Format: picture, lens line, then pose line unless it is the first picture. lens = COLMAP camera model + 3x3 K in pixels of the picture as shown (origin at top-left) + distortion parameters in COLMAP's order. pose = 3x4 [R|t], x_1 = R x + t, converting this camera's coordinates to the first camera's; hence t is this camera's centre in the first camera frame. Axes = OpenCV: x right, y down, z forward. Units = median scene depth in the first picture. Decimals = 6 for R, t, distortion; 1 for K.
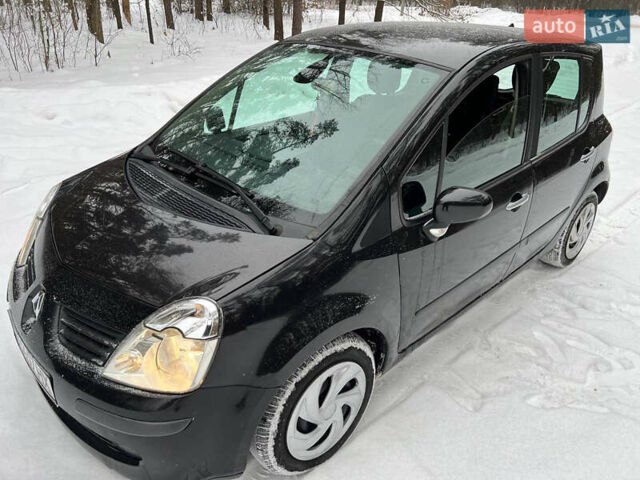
lens RADIAL K [[481.6, 0, 320.4], [0, 481.6, 237.9], [0, 0, 1]] dist [0.013377, -0.012713]
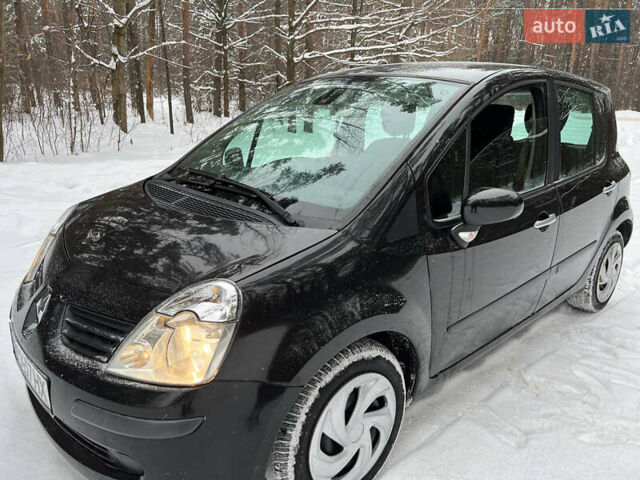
lens RADIAL K [[481.5, 0, 321.6], [0, 481.5, 238.8], [0, 0, 1]] dist [0.006402, 0.000584]
pose [[0.999824, -0.007145, -0.017325, -0.023629], [0.003802, 0.982573, -0.185837, 0.151414], [0.018351, 0.185739, 0.982428, 0.058073]]
